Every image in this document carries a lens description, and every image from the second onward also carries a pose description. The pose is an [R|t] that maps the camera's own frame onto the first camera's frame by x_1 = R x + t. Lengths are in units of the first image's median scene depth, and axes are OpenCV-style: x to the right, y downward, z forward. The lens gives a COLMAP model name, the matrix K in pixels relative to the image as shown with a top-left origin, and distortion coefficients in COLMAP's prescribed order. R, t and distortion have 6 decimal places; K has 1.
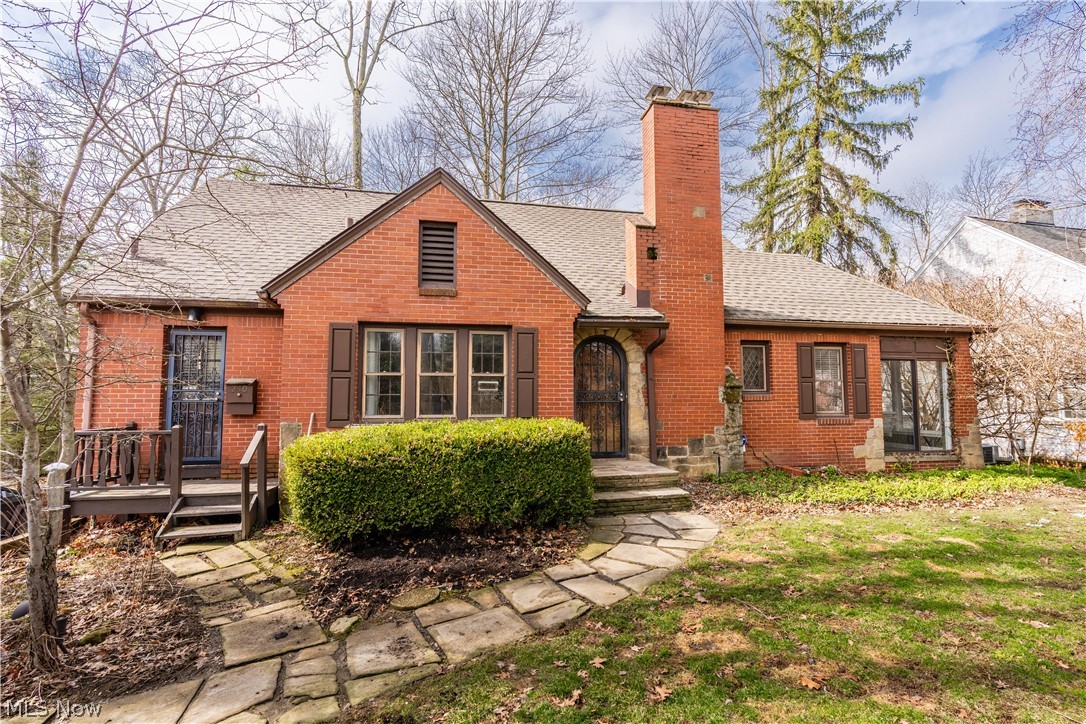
lens RADIAL K [[491.4, 0, 543.0], [0, 491.4, 362.0], [0, 0, 1]] dist [-0.000157, -0.000072]
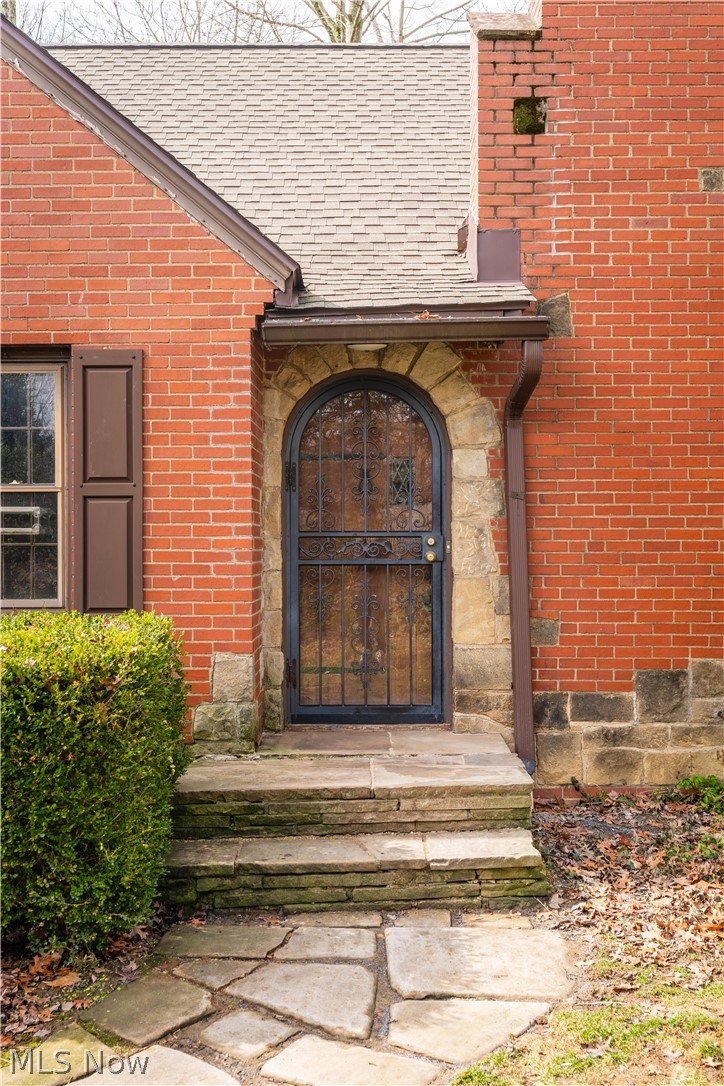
lens RADIAL K [[1052.4, 0, 362.0], [0, 1052.4, 543.0], [0, 0, 1]] dist [0.008924, 0.015249]
pose [[0.979926, -0.005519, -0.199287, 0.280409], [0.018736, 0.997742, 0.064496, 0.020550], [0.198481, -0.066935, 0.977817, 0.293169]]
